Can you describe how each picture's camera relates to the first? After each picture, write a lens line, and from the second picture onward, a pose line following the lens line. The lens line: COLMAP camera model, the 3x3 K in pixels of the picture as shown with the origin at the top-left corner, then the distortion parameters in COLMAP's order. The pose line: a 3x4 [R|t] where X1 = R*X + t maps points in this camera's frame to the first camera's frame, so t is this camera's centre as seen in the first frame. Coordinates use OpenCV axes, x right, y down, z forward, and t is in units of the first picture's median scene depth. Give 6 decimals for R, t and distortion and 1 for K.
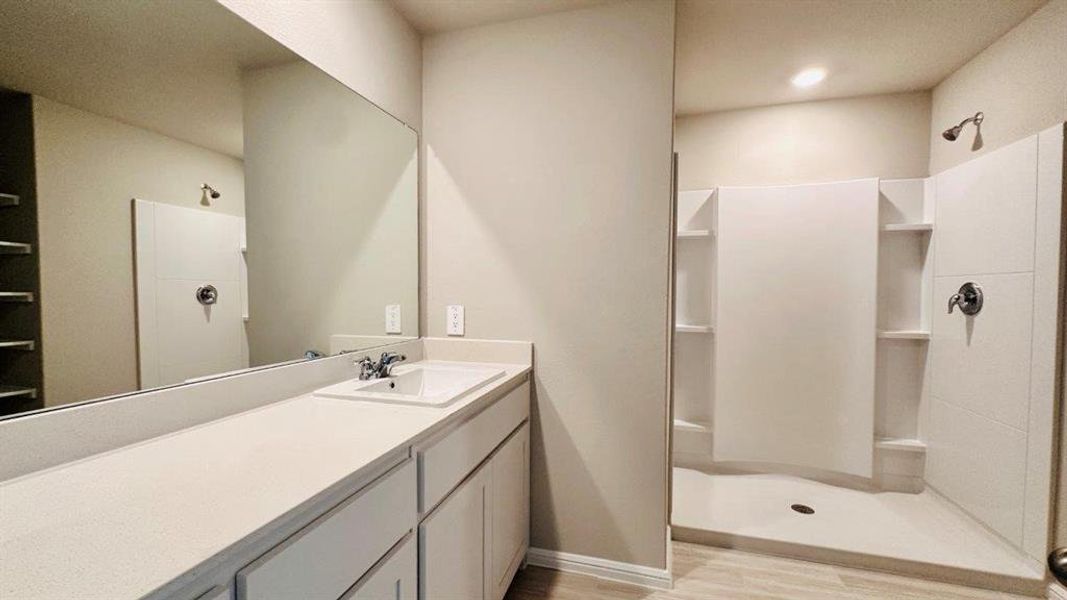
lens RADIAL K [[426.2, 0, 533.1], [0, 426.2, 301.0], [0, 0, 1]] dist [-0.000206, -0.000045]
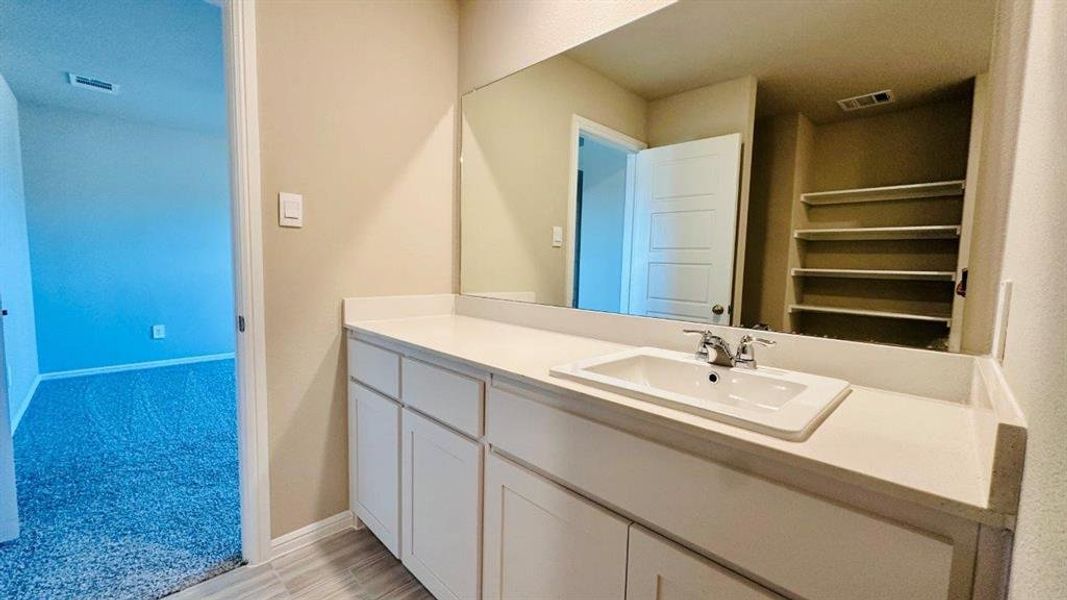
lens RADIAL K [[426.2, 0, 533.2], [0, 426.2, 299.2], [0, 0, 1]] dist [-0.000206, -0.000045]
pose [[-0.475014, 0.061492, -0.877827, 0.332134], [-0.054925, 0.993539, 0.099319, -0.002529], [0.878263, 0.095393, -0.468567, 0.749341]]
